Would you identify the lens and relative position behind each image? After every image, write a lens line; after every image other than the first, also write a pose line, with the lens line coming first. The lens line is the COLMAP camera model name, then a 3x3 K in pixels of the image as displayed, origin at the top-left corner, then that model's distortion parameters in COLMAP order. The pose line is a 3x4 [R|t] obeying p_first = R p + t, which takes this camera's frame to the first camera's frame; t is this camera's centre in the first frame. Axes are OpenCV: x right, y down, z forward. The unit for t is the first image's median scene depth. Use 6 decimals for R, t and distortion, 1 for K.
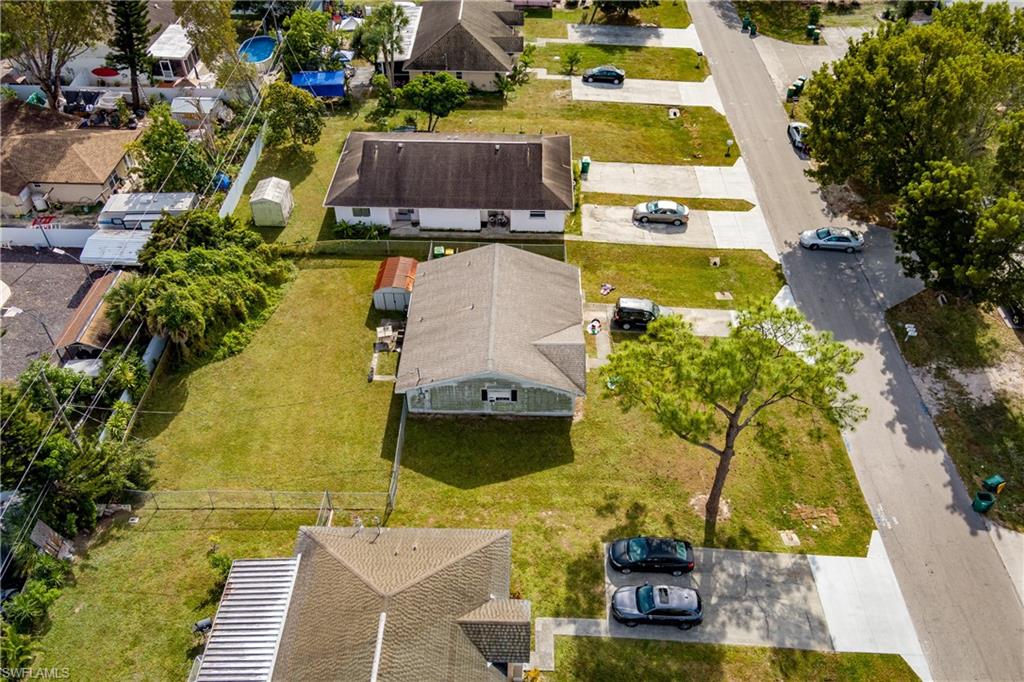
lens RADIAL K [[817.2, 0, 512.0], [0, 817.2, 341.0], [0, 0, 1]] dist [0.041346, -0.061358]
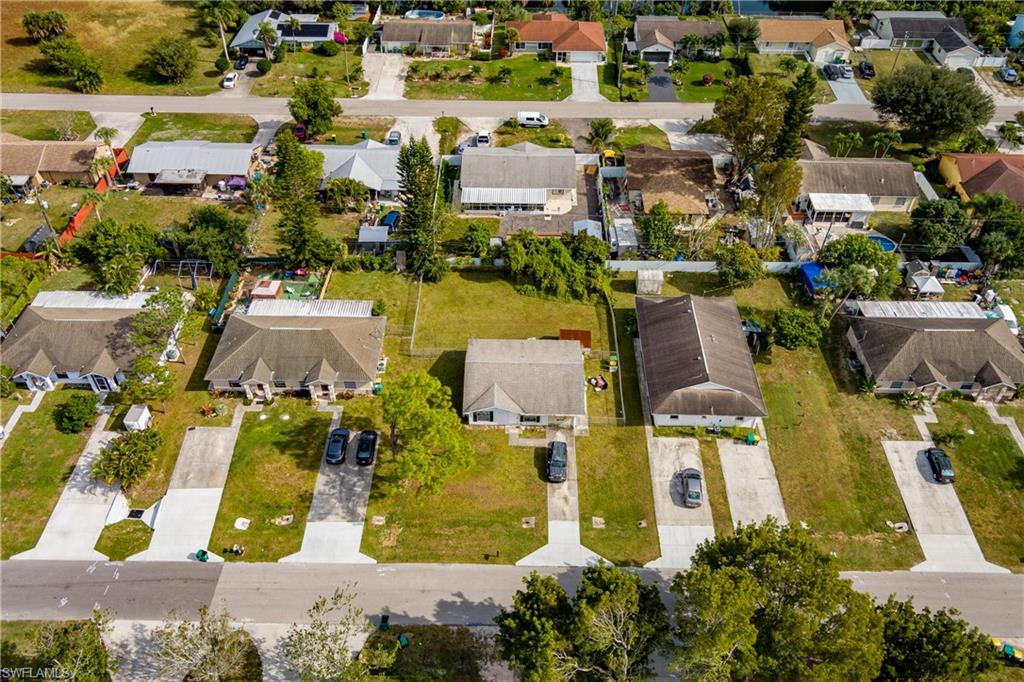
lens RADIAL K [[817.2, 0, 512.0], [0, 817.2, 341.0], [0, 0, 1]] dist [0.041346, -0.061358]
pose [[0.008931, 0.671374, -0.741065, 0.982794], [-0.680765, 0.546917, 0.487279, -0.719927], [0.732448, 0.500139, 0.461932, 0.153959]]
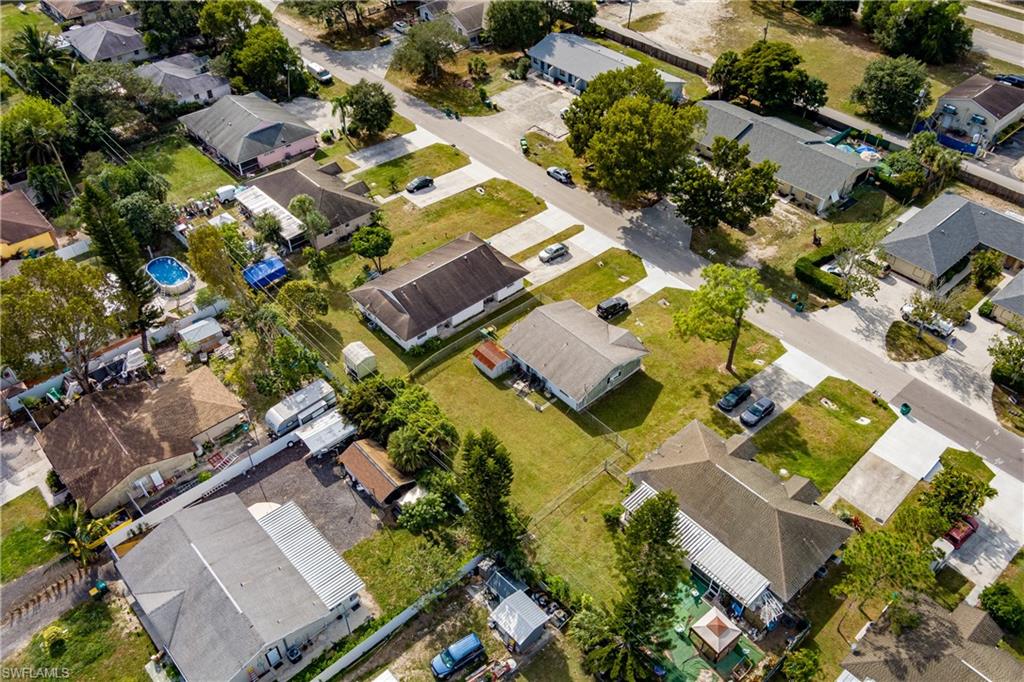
lens RADIAL K [[817.2, 0, 512.0], [0, 817.2, 341.0], [0, 0, 1]] dist [0.041346, -0.061358]
pose [[0.727310, -0.466211, 0.503654, -0.831112], [0.464097, 0.874729, 0.139512, -0.283672], [-0.505603, 0.132276, 0.852566, -0.345782]]
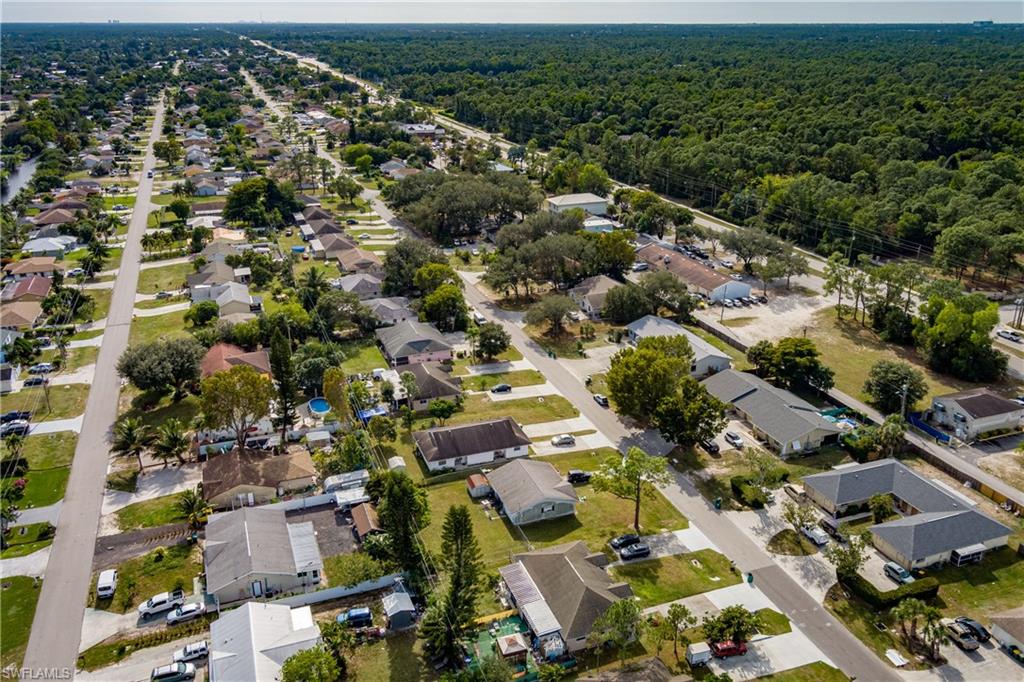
lens RADIAL K [[817.2, 0, 512.0], [0, 817.2, 341.0], [0, 0, 1]] dist [0.041346, -0.061358]
pose [[0.928815, -0.137164, 0.344221, -0.736282], [0.251079, 0.916163, -0.312419, 0.282159], [-0.272510, 0.376606, 0.885385, -1.142475]]
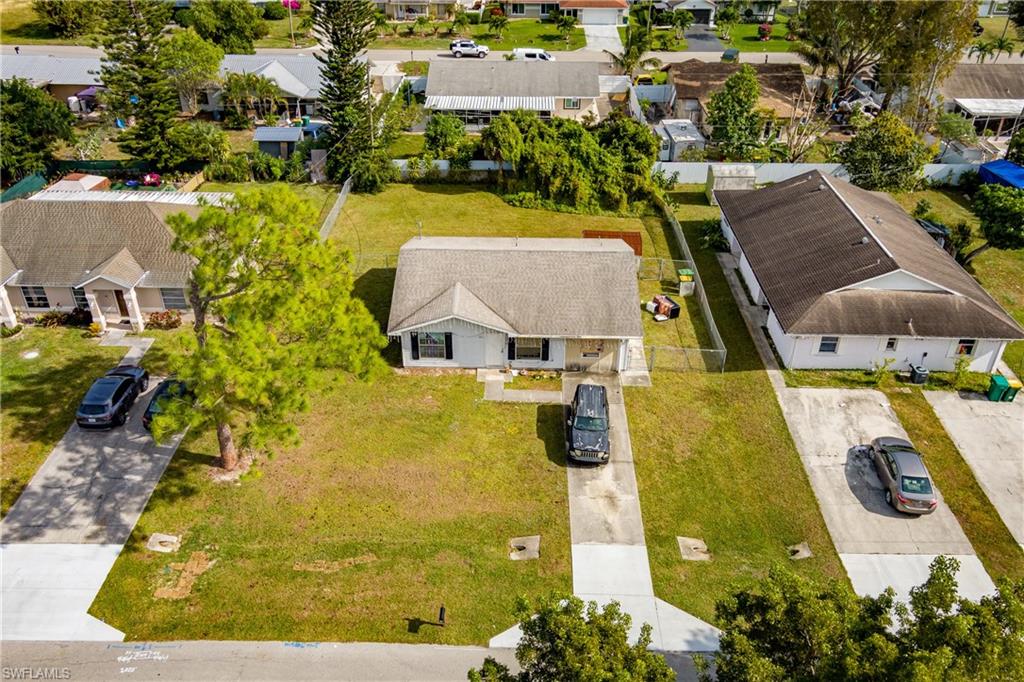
lens RADIAL K [[819.3, 0, 512.0], [0, 819.3, 341.0], [0, 0, 1]] dist [0.011549, 0.002047]
pose [[0.004268, 0.521929, -0.852978, 0.618734], [-0.678827, 0.627853, 0.380781, -0.254159], [0.734285, 0.577399, 0.356980, 0.618998]]
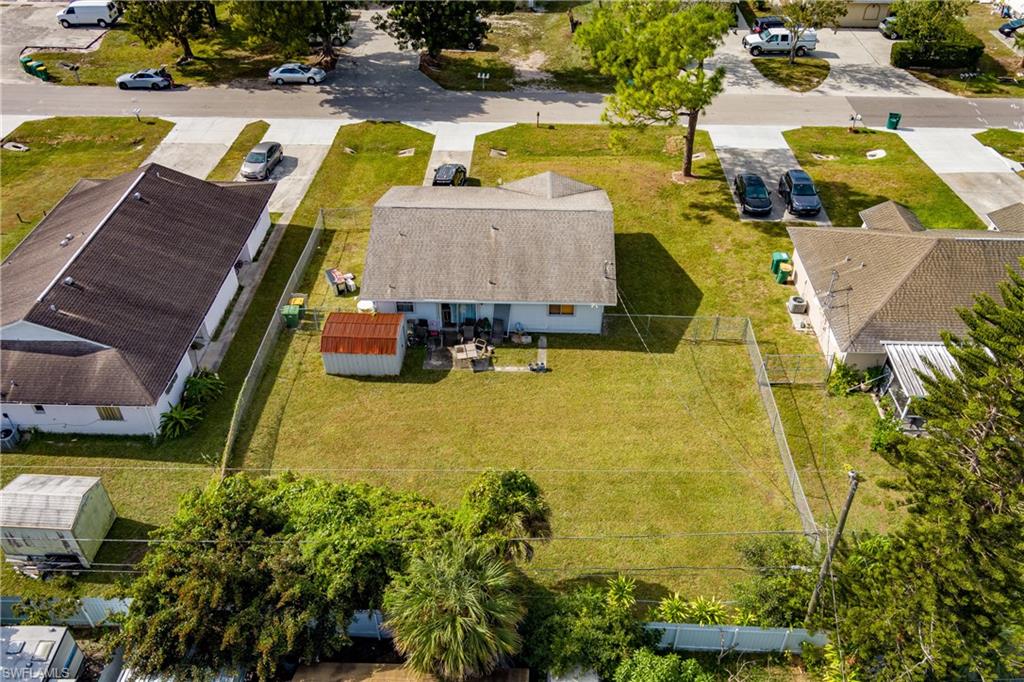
lens RADIAL K [[819.3, 0, 512.0], [0, 819.3, 341.0], [0, 0, 1]] dist [0.011549, 0.002047]
pose [[0.011285, -0.631196, 0.775541, -0.619530], [0.675584, 0.576612, 0.459461, -0.279696], [-0.737197, 0.518759, 0.432933, 0.575736]]
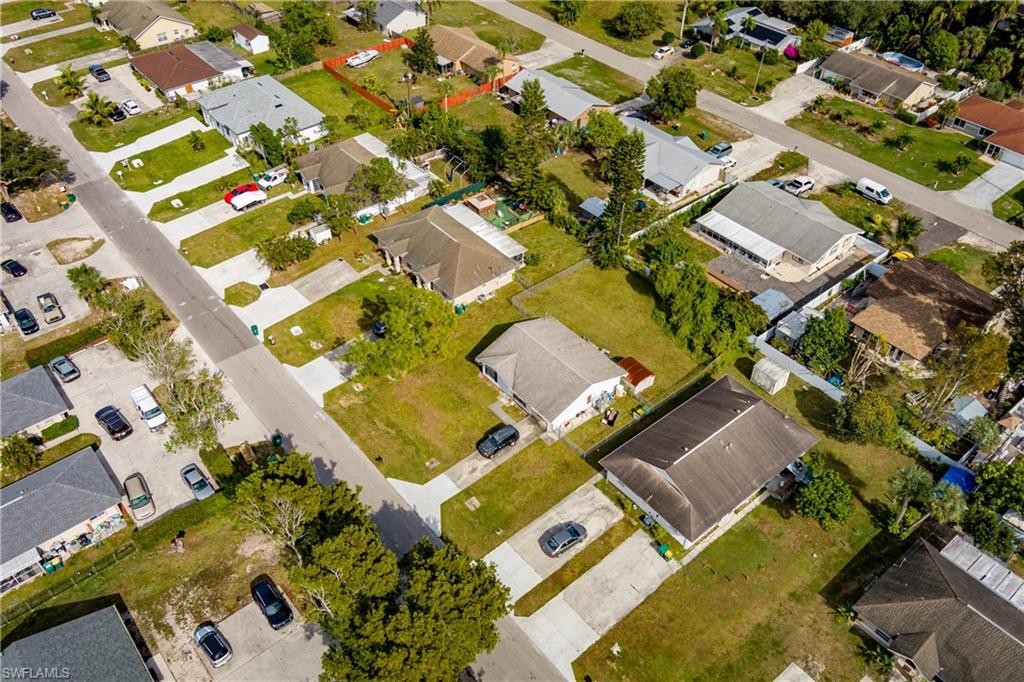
lens RADIAL K [[817.2, 0, 512.0], [0, 817.2, 341.0], [0, 0, 1]] dist [0.041346, -0.061358]
pose [[-0.752774, 0.439832, -0.489775, 0.715621], [-0.447964, 0.202902, 0.870723, -1.241972], [0.482348, 0.874859, 0.044290, 0.712540]]
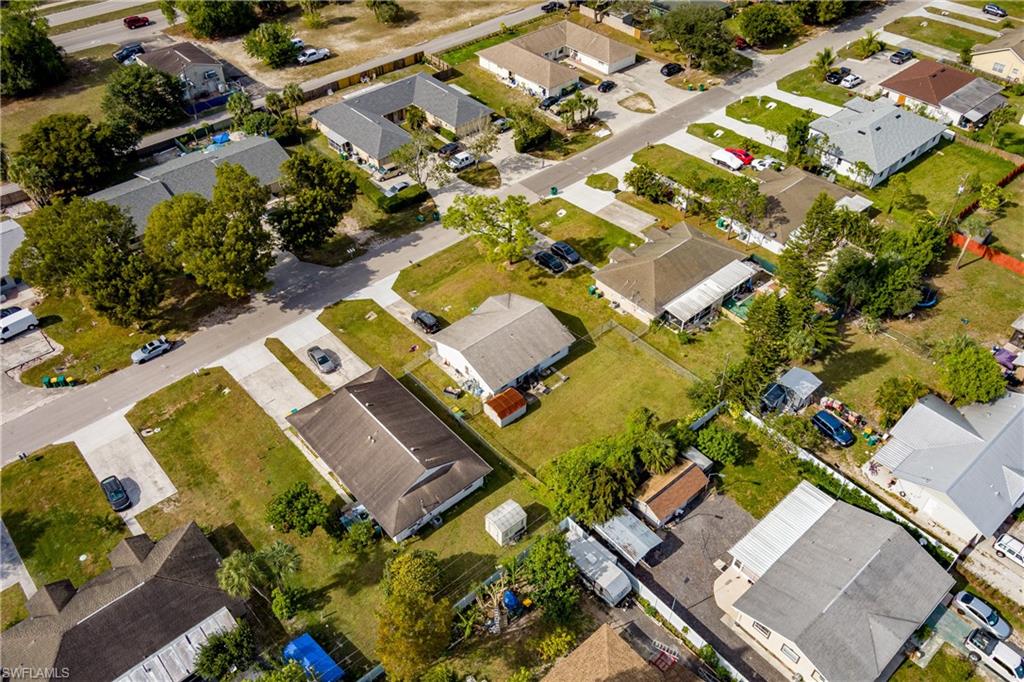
lens RADIAL K [[817.2, 0, 512.0], [0, 817.2, 341.0], [0, 0, 1]] dist [0.041346, -0.061358]
pose [[-0.681117, -0.499949, 0.534911, -0.833014], [0.489966, 0.231654, 0.840399, -1.266125], [-0.544071, 0.834498, 0.087175, 0.709897]]
